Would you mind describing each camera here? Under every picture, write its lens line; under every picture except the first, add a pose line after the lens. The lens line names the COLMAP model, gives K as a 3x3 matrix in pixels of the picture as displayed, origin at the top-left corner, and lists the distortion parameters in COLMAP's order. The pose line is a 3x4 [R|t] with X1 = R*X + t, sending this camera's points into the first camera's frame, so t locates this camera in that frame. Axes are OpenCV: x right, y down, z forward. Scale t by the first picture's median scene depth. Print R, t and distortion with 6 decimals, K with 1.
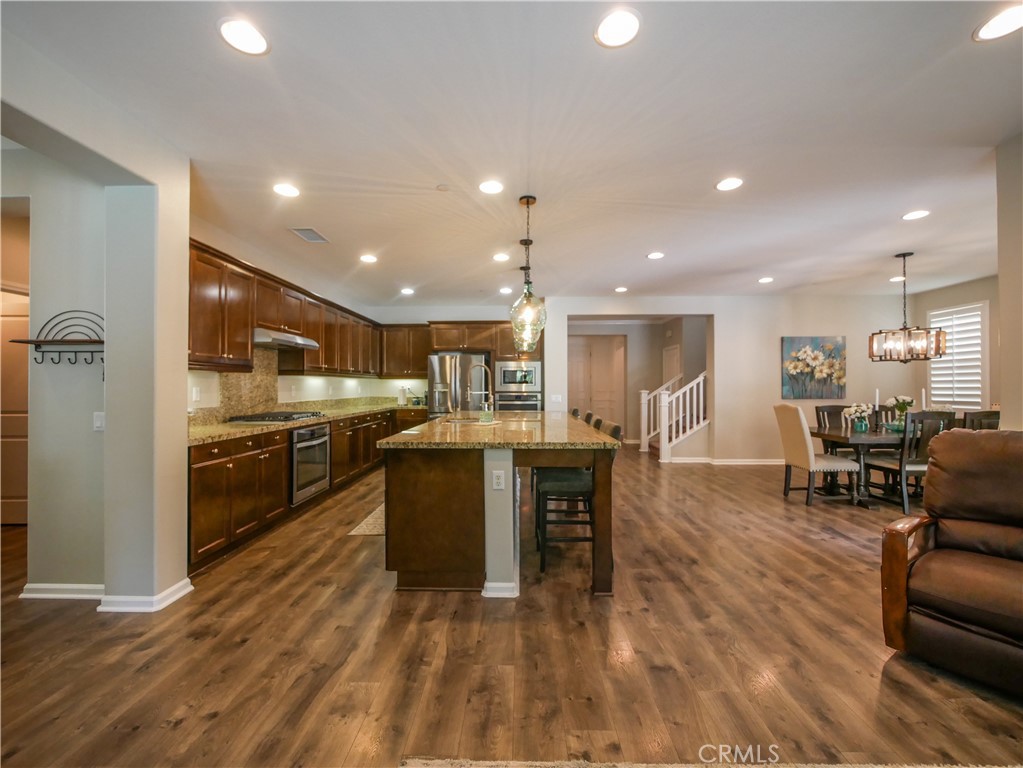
lens RADIAL K [[427.8, 0, 507.9], [0, 427.8, 387.0], [0, 0, 1]] dist [-0.008157, 0.000915]
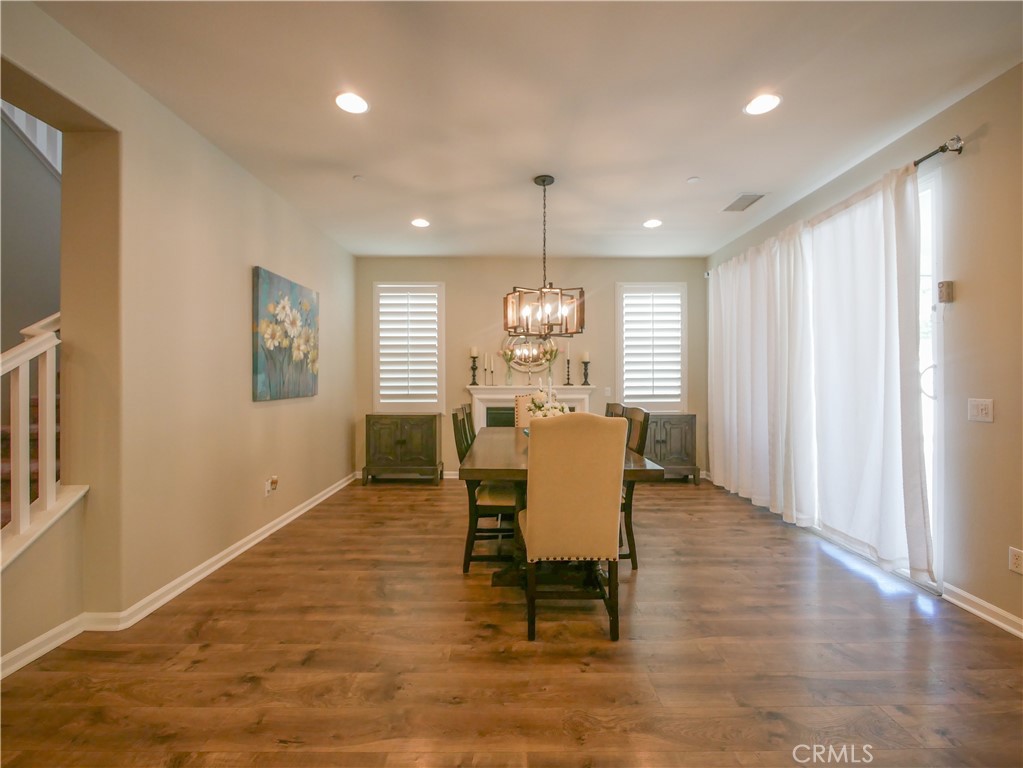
lens RADIAL K [[427.8, 0, 502.4], [0, 427.8, 378.7], [0, 0, 1]] dist [-0.008157, 0.000915]
pose [[-0.032247, 0.002718, 0.999476, 0.188417], [-0.001144, 0.999996, -0.002756, 0.004850], [-0.999479, -0.001233, -0.032244, 0.809808]]
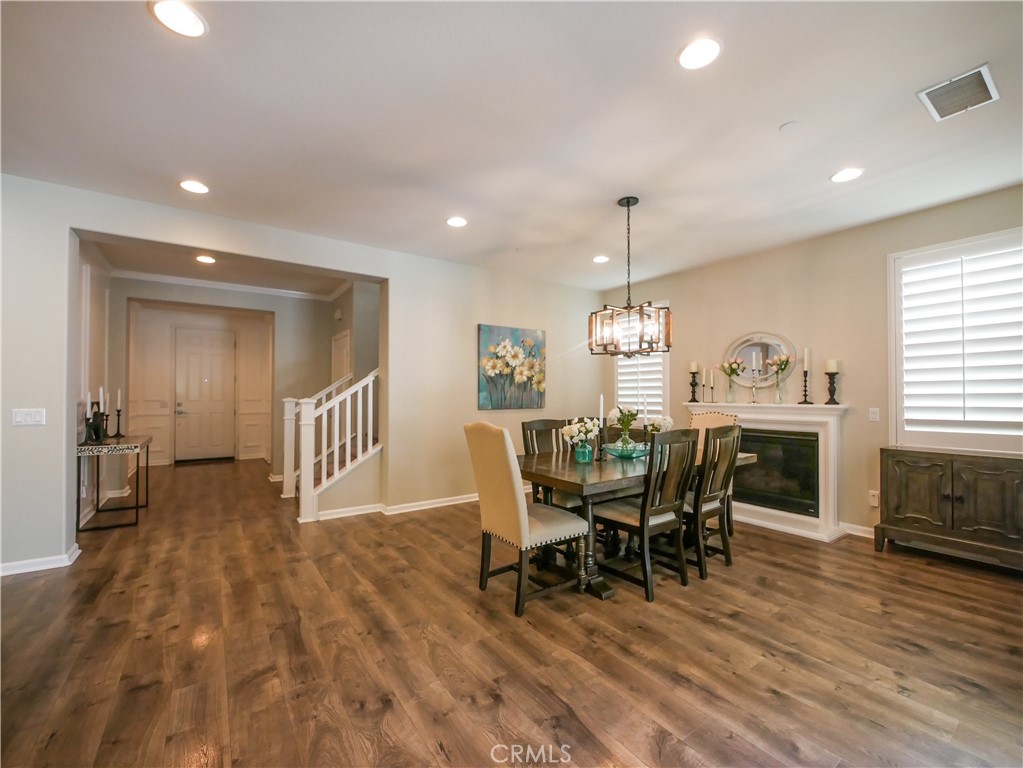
lens RADIAL K [[427.8, 0, 505.0], [0, 427.8, 391.1], [0, 0, 1]] dist [-0.008157, 0.000915]
pose [[0.807256, 0.009866, 0.590119, 0.270593], [-0.003706, 0.999925, -0.011648, 0.005223], [-0.590189, 0.007216, 0.807233, 0.417448]]
